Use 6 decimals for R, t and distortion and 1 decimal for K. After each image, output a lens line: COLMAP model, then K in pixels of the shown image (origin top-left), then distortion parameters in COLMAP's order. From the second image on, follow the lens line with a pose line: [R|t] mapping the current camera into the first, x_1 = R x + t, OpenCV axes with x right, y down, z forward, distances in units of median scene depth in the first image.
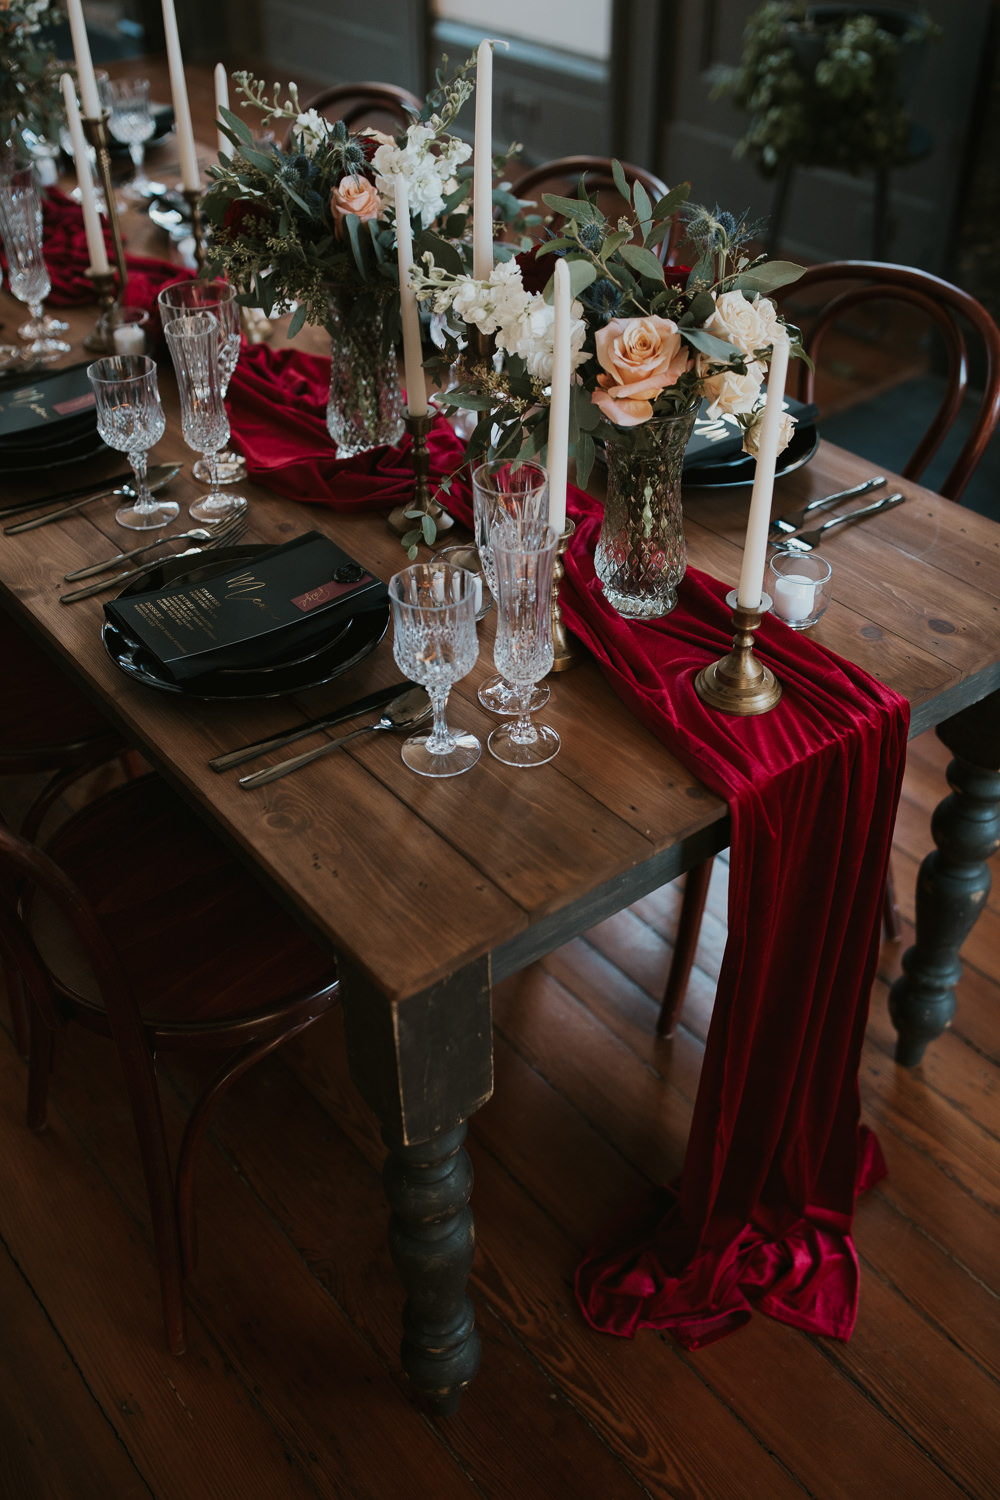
lens RADIAL K [[1419.3, 0, 501.6], [0, 1419.3, 745.8], [0, 0, 1]] dist [-0.018434, 0.000000]
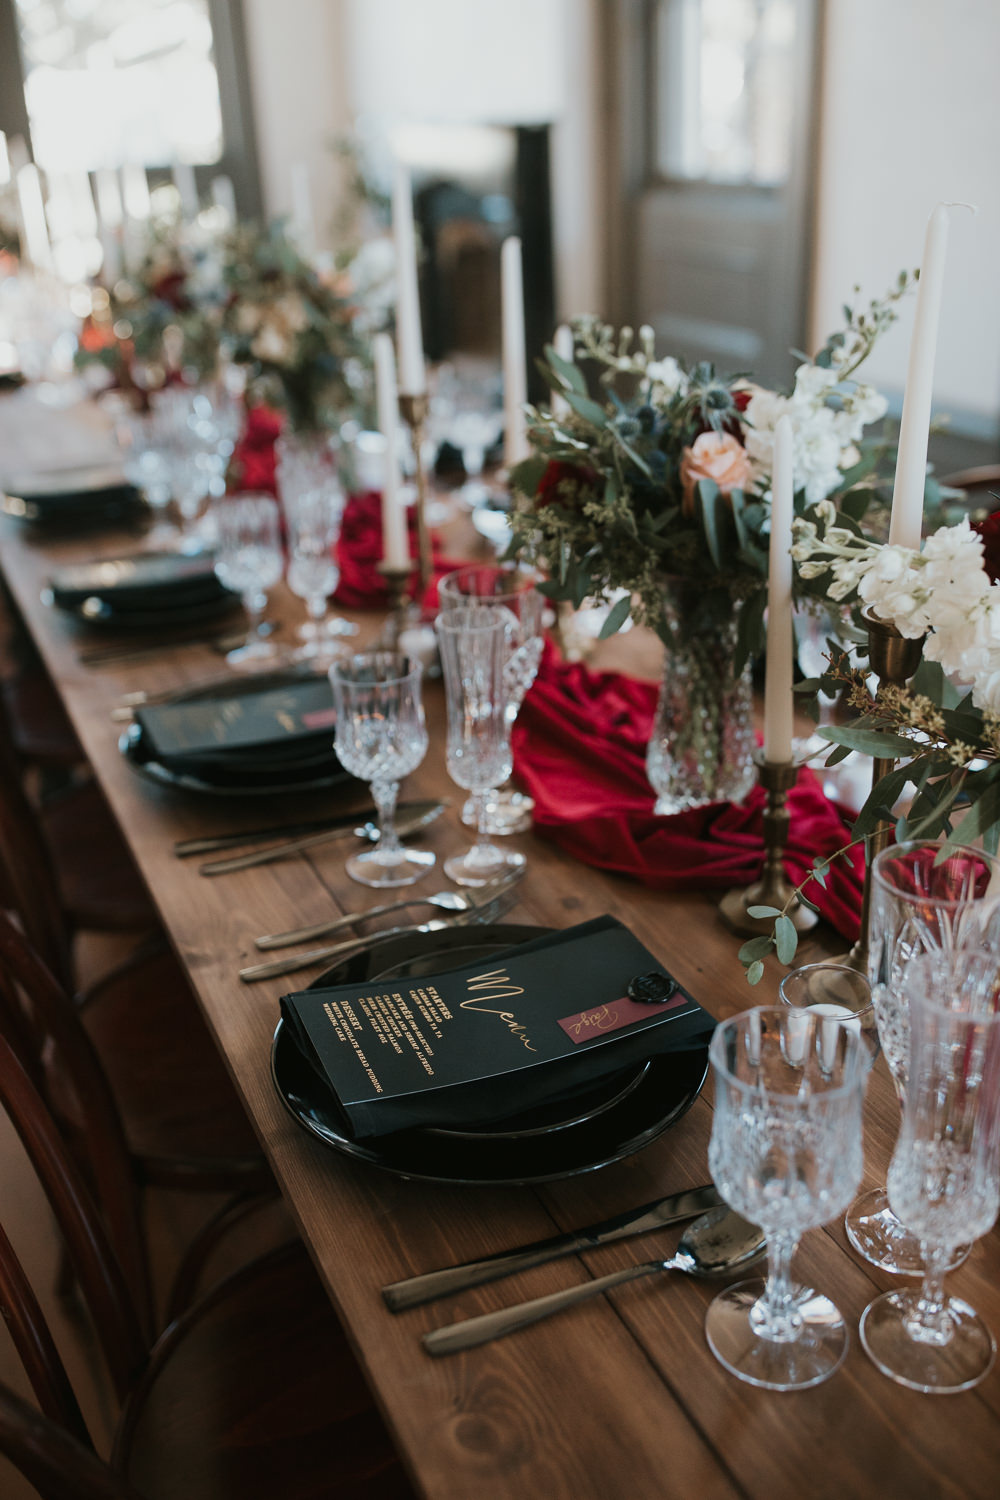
lens RADIAL K [[1419.3, 0, 498.9], [0, 1419.3, 751.6], [0, 0, 1]] dist [-0.018434, 0.000000]
pose [[0.969265, 0.074829, -0.234364, -0.030702], [-0.128420, 0.966428, -0.222543, -0.071083], [0.209843, 0.245800, 0.946334, 0.336156]]
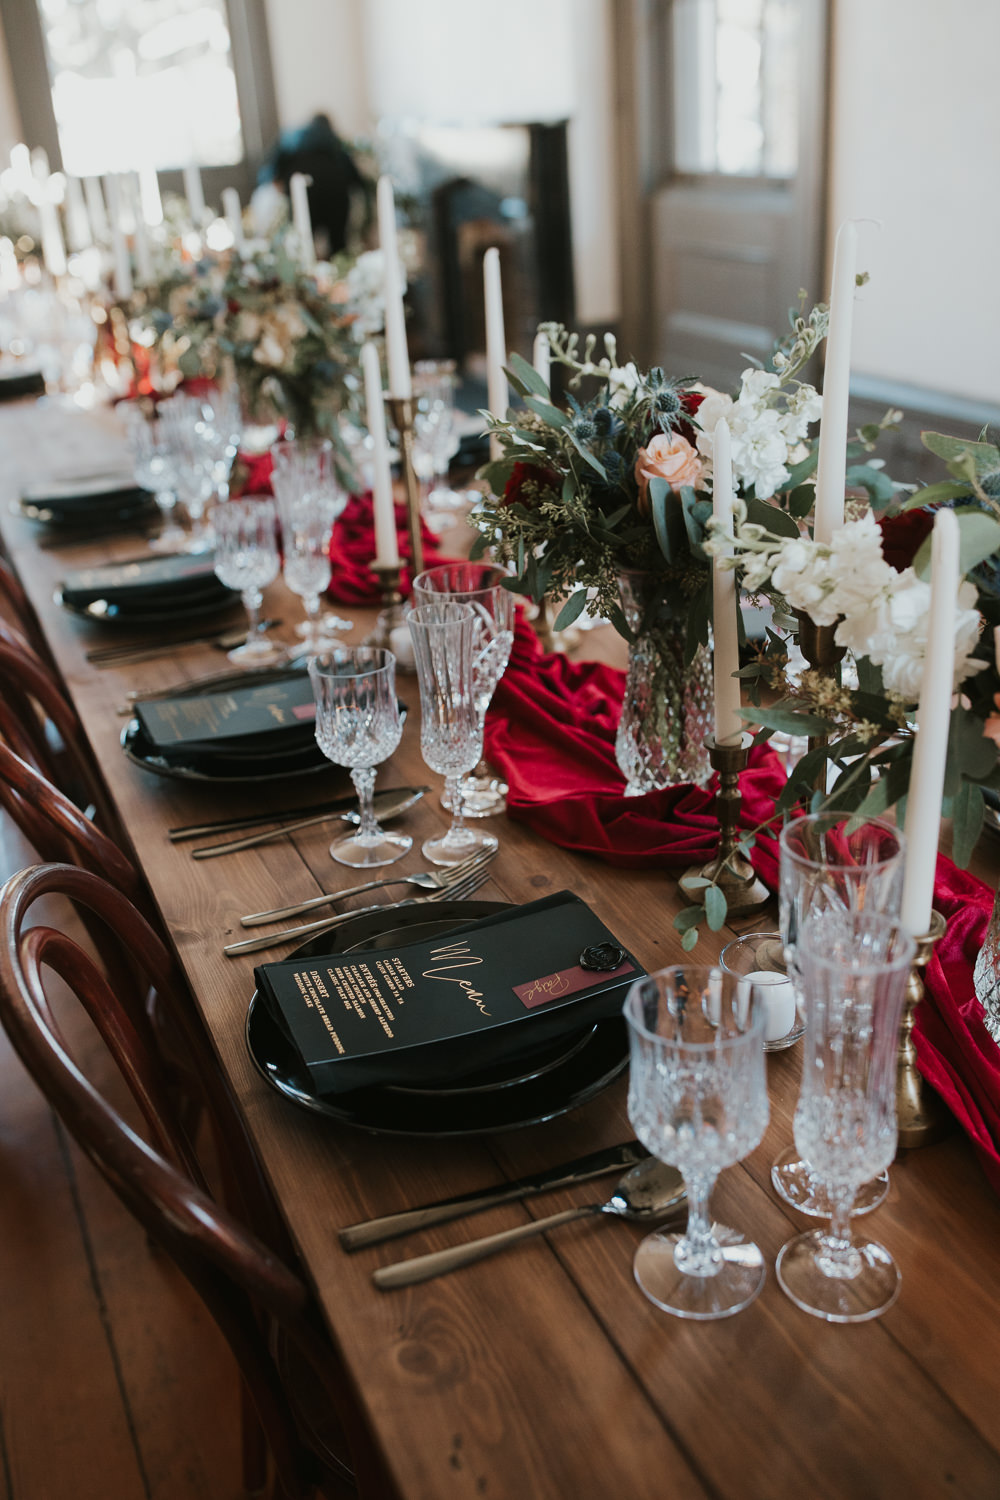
lens RADIAL K [[1419.3, 0, 497.6], [0, 1419.3, 750.2], [0, 0, 1]] dist [-0.018434, 0.000000]
pose [[0.963694, 0.064494, -0.259103, 0.015885], [-0.123203, 0.968319, -0.217210, -0.061364], [0.236885, 0.241246, 0.941109, 0.304733]]
